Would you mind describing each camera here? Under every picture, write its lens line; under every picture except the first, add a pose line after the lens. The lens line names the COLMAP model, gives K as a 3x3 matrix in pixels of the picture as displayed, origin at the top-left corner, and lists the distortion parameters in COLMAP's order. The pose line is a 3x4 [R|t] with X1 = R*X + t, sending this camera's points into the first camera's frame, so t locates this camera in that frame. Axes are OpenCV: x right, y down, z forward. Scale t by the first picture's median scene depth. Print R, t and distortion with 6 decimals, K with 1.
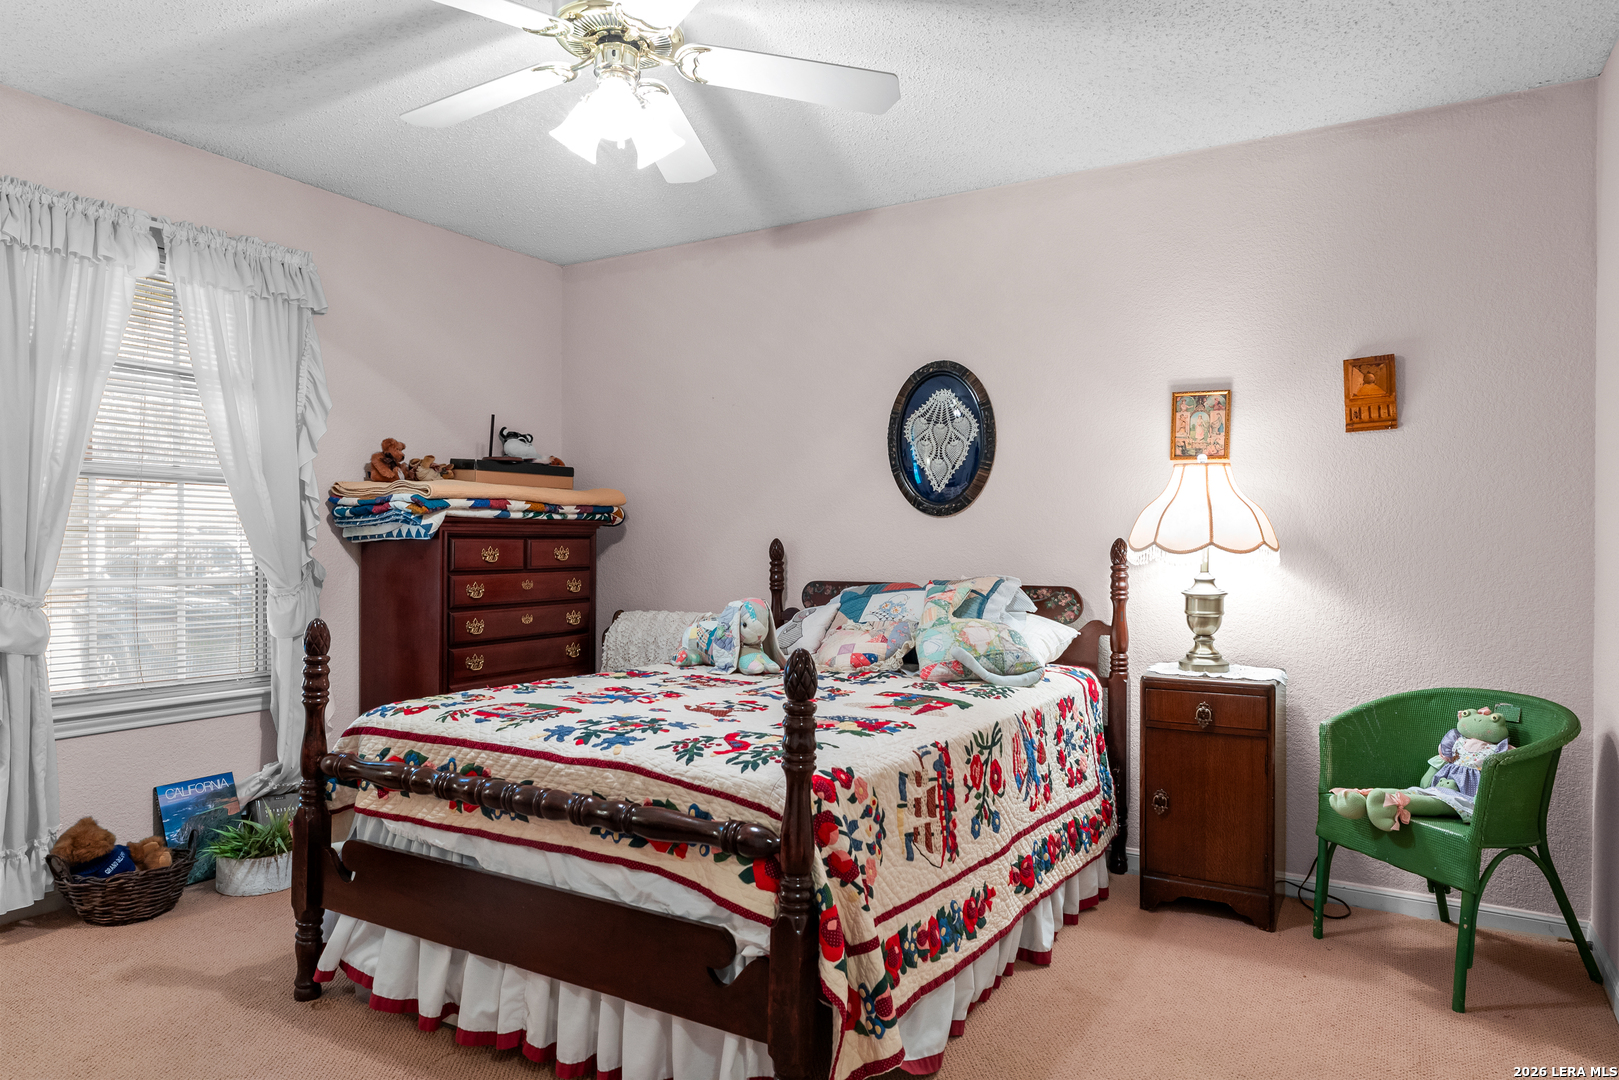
lens RADIAL K [[997.2, 0, 805.2], [0, 997.2, 553.7], [0, 0, 1]] dist [0.000031, -0.002339]
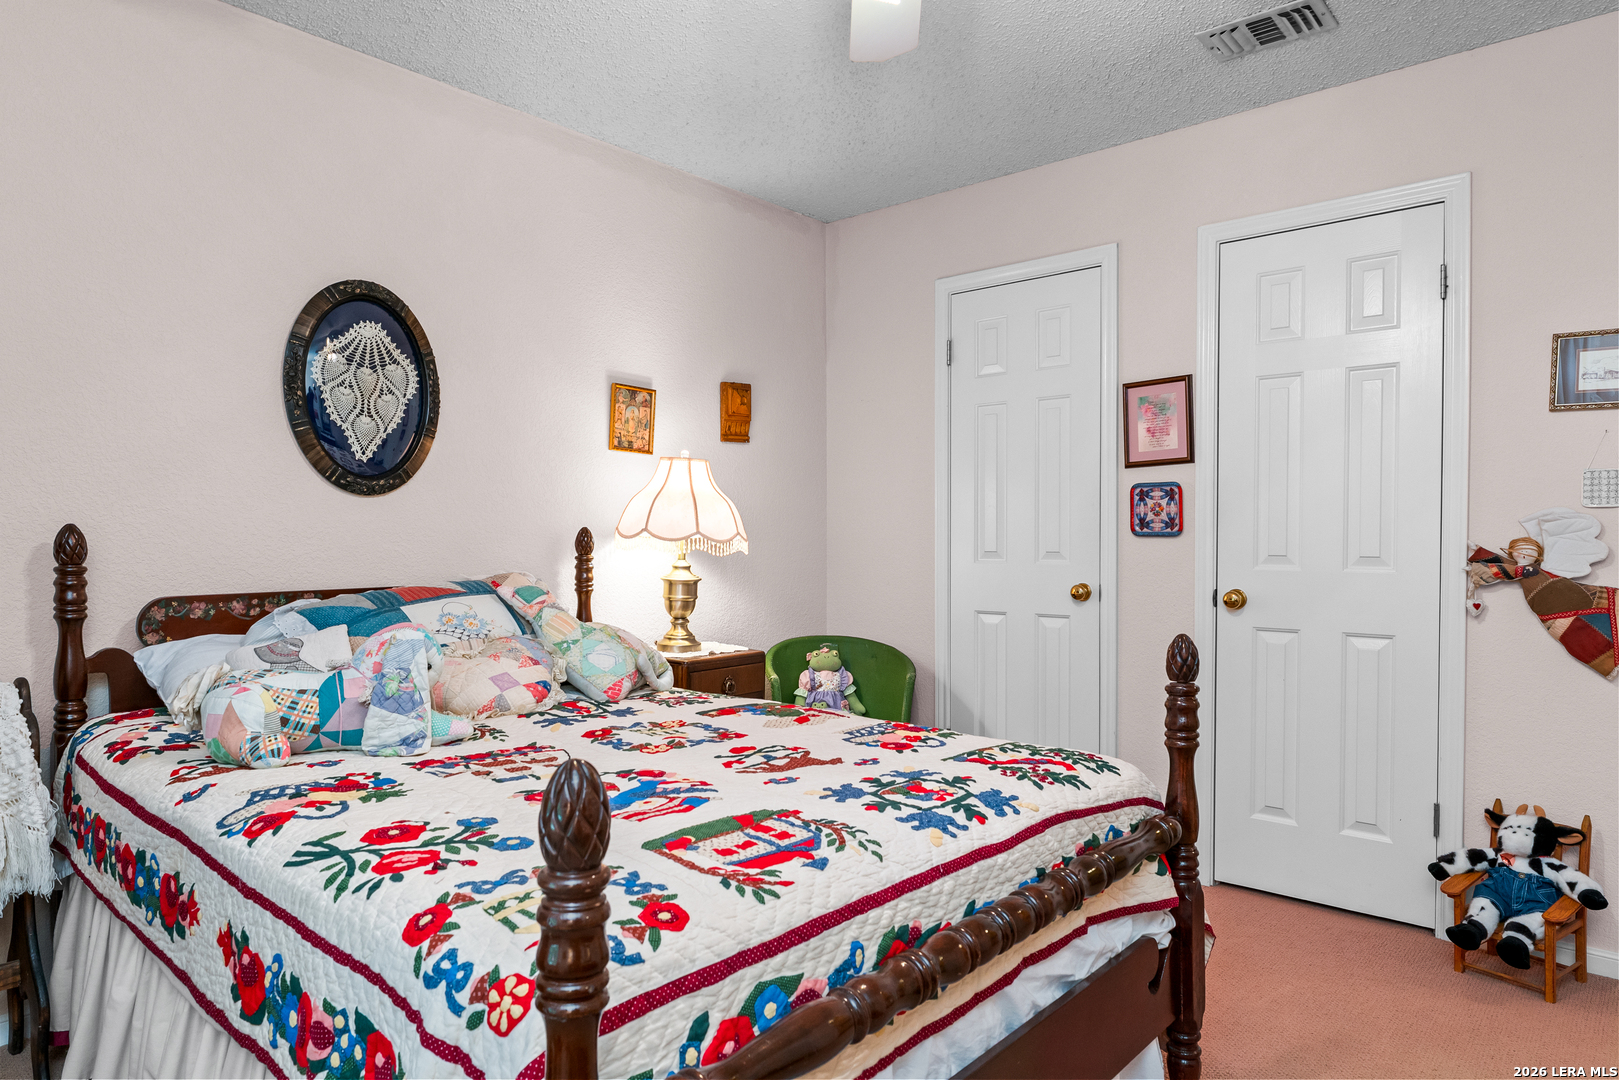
lens RADIAL K [[997.2, 0, 805.2], [0, 997.2, 553.7], [0, 0, 1]] dist [0.000031, -0.002339]
pose [[0.186649, -0.022422, 0.982171, -0.599545], [0.007651, 0.999742, 0.021369, -0.009263], [-0.982397, 0.003526, 0.186773, 0.634259]]
